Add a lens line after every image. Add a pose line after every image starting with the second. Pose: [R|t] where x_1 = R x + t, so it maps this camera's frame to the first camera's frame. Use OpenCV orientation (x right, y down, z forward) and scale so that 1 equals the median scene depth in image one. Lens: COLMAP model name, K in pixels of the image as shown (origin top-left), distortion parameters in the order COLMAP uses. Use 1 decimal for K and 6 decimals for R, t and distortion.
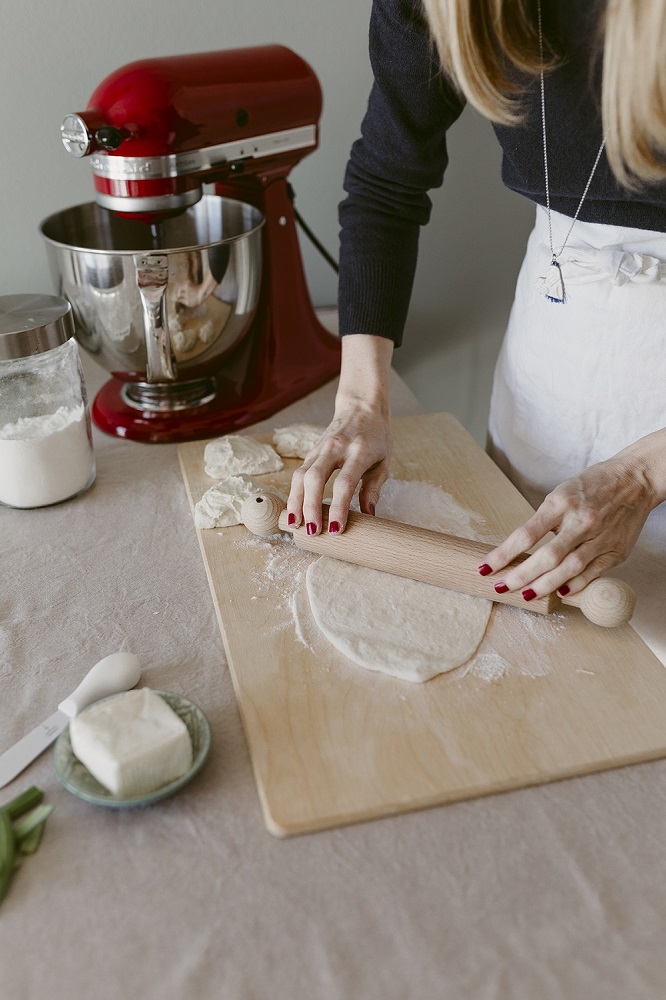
lens RADIAL K [[1013.7, 0, 333.0], [0, 1013.7, 500.0], [0, 0, 1]] dist [0.003146, -0.005639]
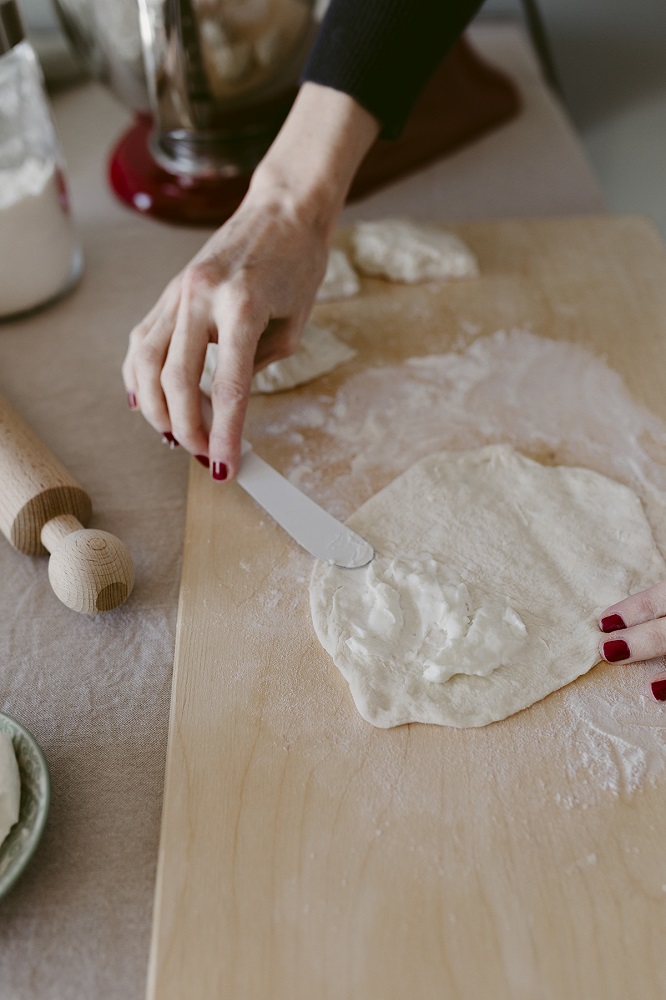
lens RADIAL K [[1013.7, 0, 333.0], [0, 1013.7, 500.0], [0, 0, 1]] dist [0.003146, -0.005639]
pose [[0.979528, 0.134560, -0.149727, 0.048332], [-0.091453, 0.960041, 0.264496, -0.074946], [0.179335, -0.245388, 0.952693, 0.364804]]
